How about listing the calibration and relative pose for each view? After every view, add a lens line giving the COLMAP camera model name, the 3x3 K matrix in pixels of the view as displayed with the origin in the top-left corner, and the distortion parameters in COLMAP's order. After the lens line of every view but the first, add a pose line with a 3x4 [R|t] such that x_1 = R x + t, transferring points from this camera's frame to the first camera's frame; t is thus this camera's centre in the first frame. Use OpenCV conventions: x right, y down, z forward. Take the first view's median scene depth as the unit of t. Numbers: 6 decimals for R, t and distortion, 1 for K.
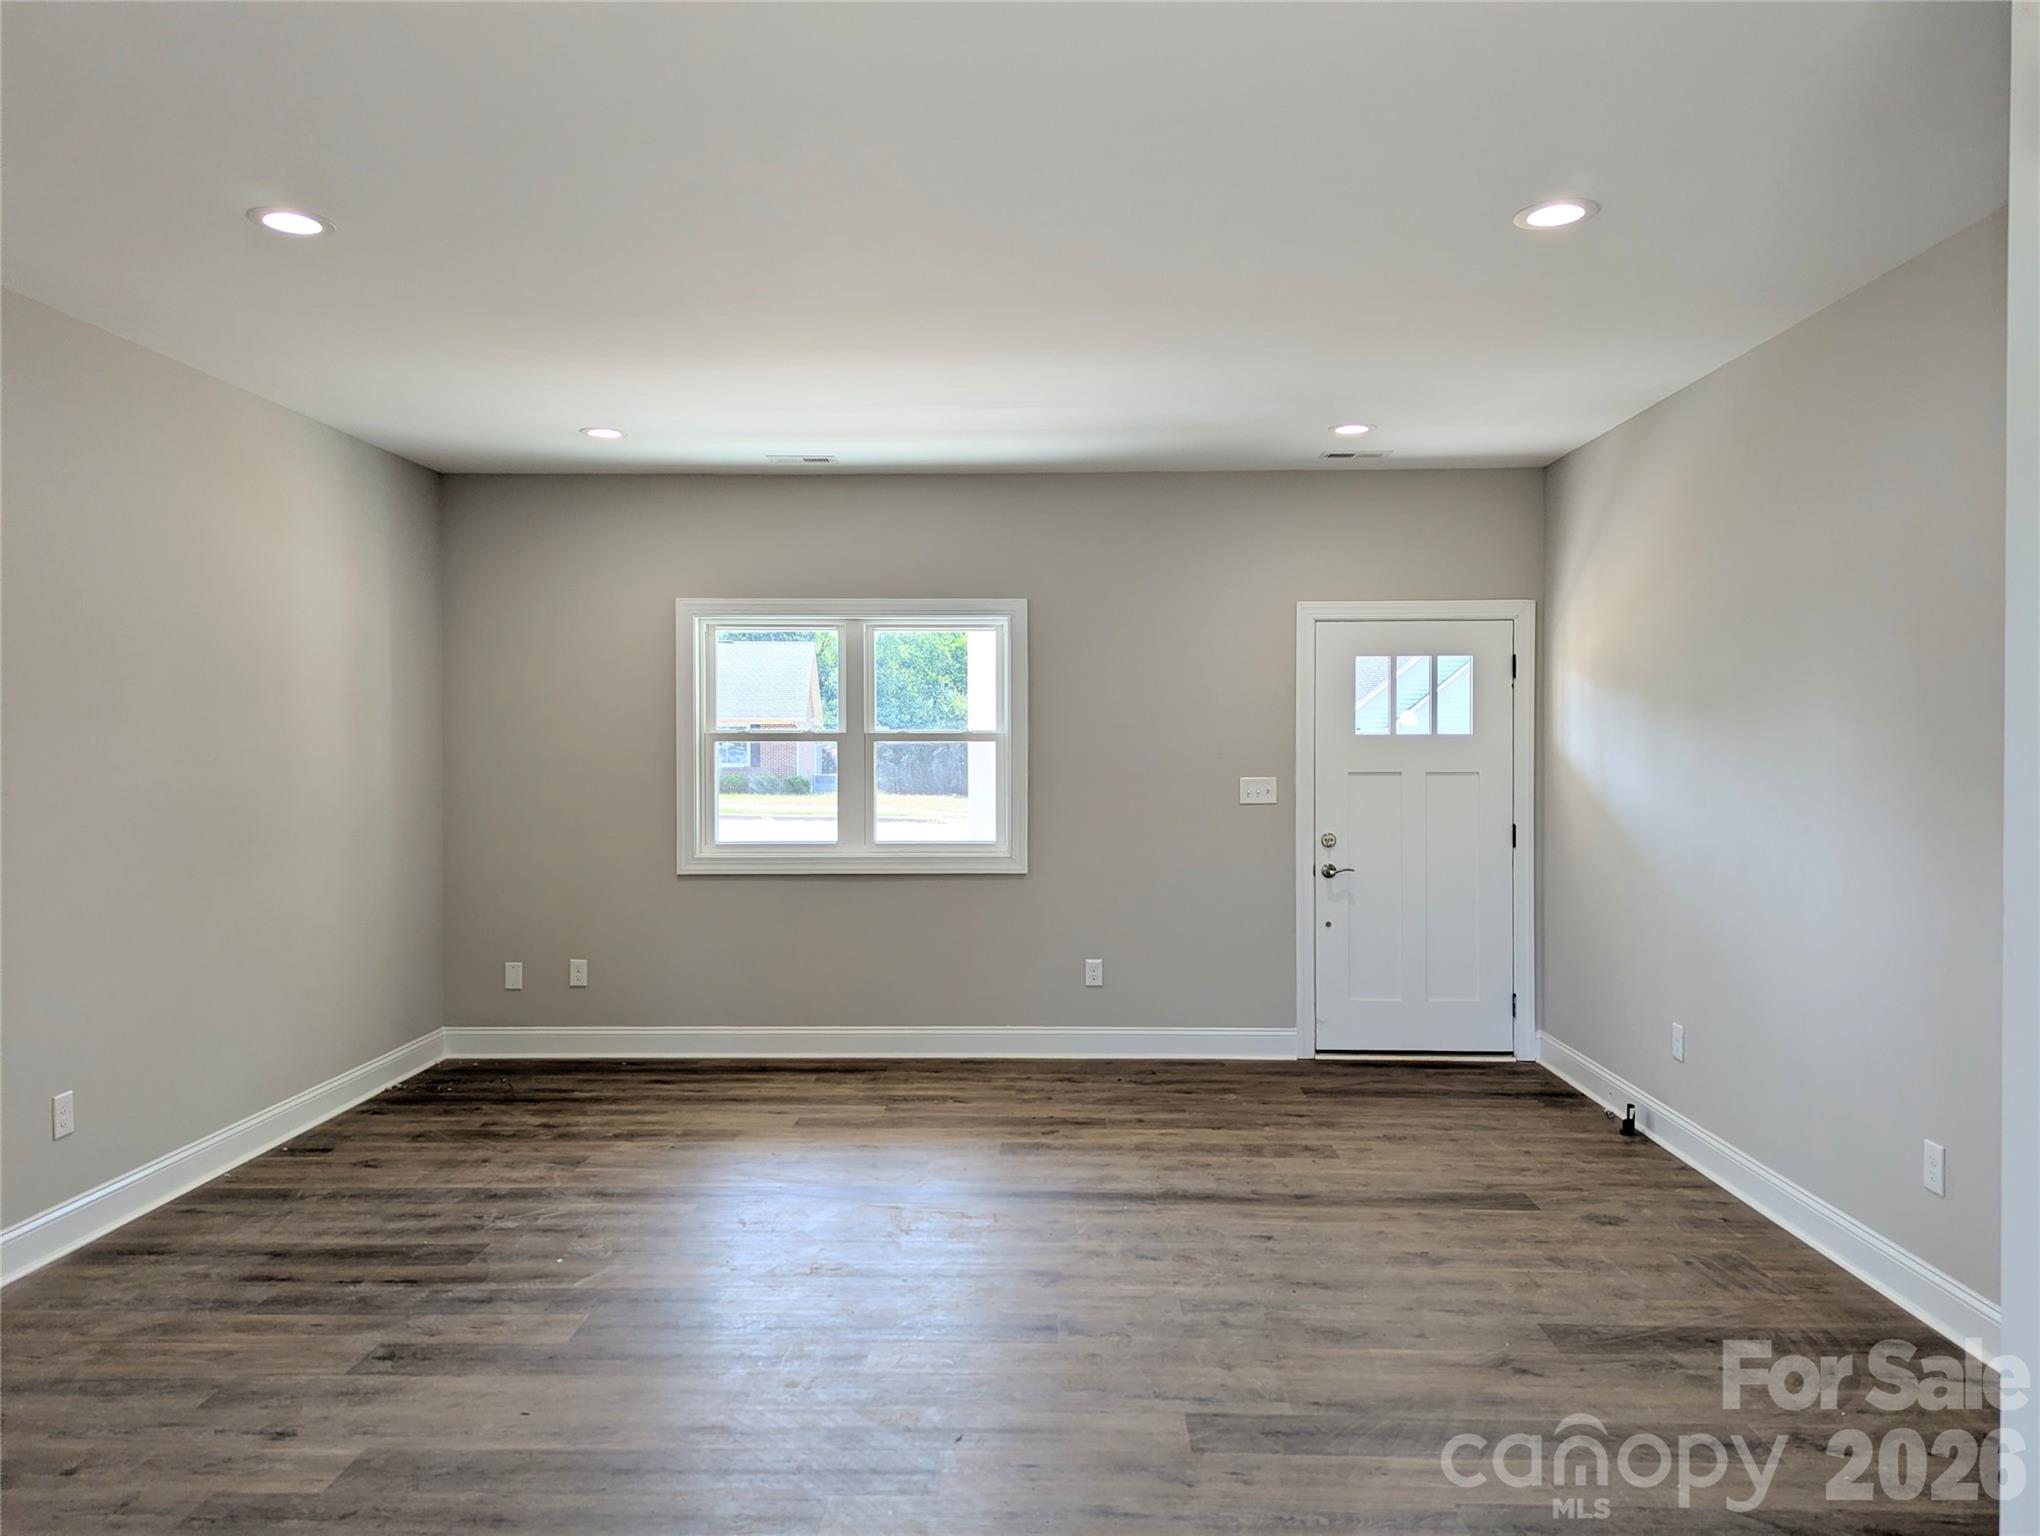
lens RADIAL K [[1438.2, 0, 1020.6], [0, 1438.2, 763.4], [0, 0, 1]] dist [0.044618, -0.026702]
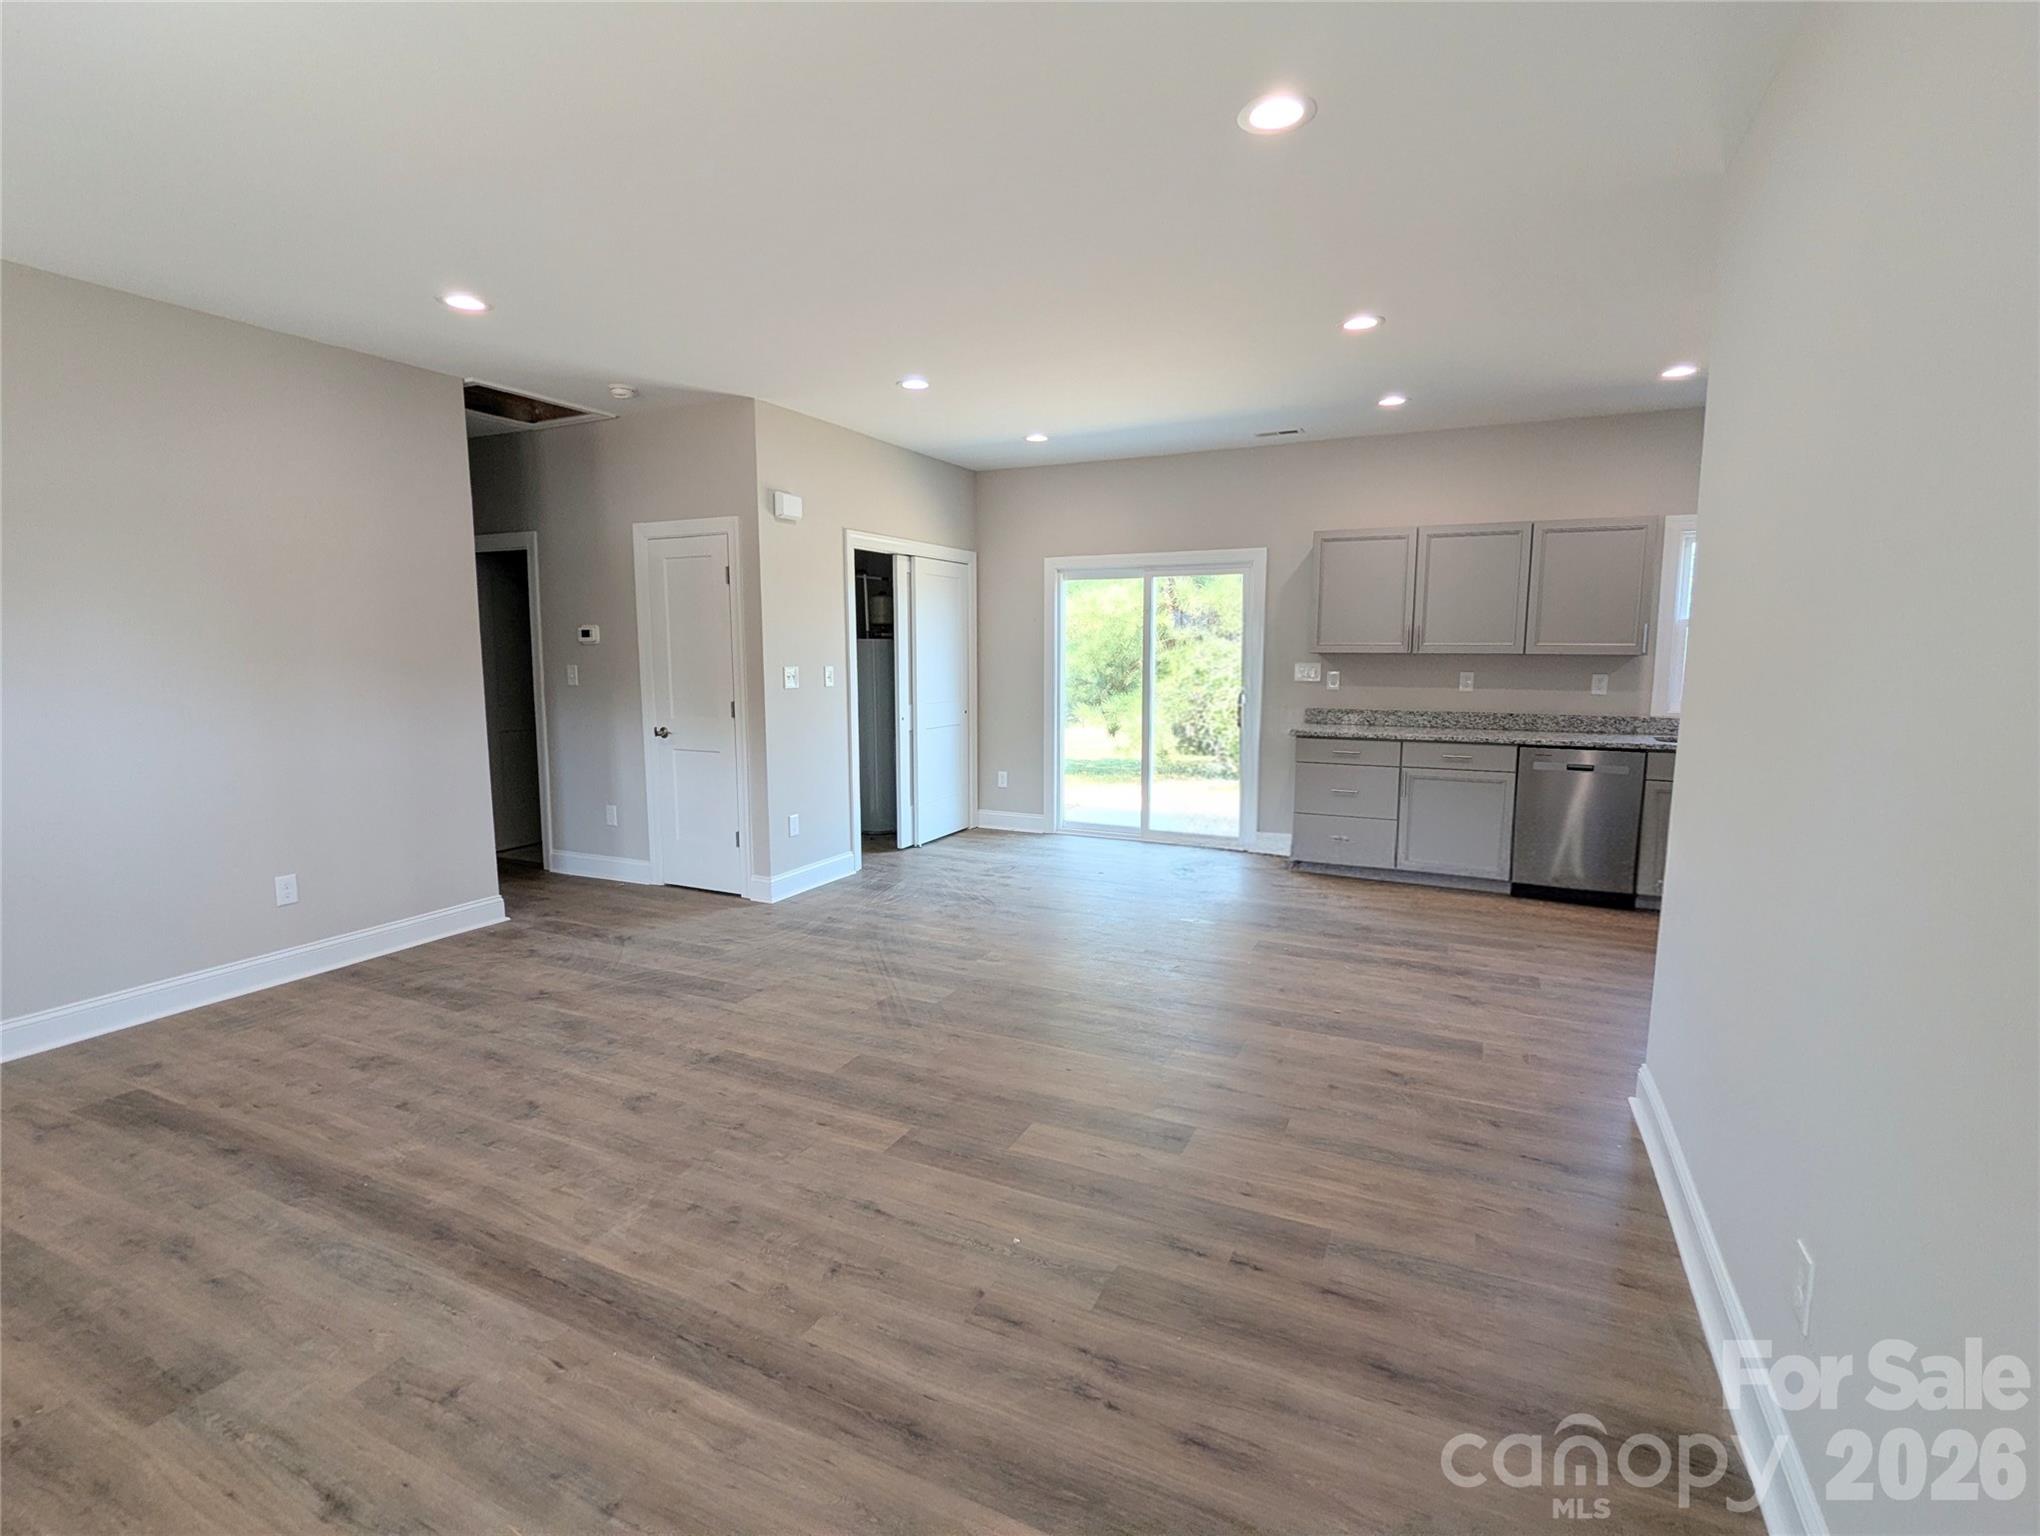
lens RADIAL K [[961.5, 0, 1006.8], [0, 961.5, 778.5], [0, 0, 1]] dist [-0.004643, 0.003407]
pose [[-0.909051, -0.056895, 0.412782, -0.571389], [0.006655, 0.988525, 0.150909, -0.014188], [-0.416632, 0.139931, -0.898241, 1.588310]]
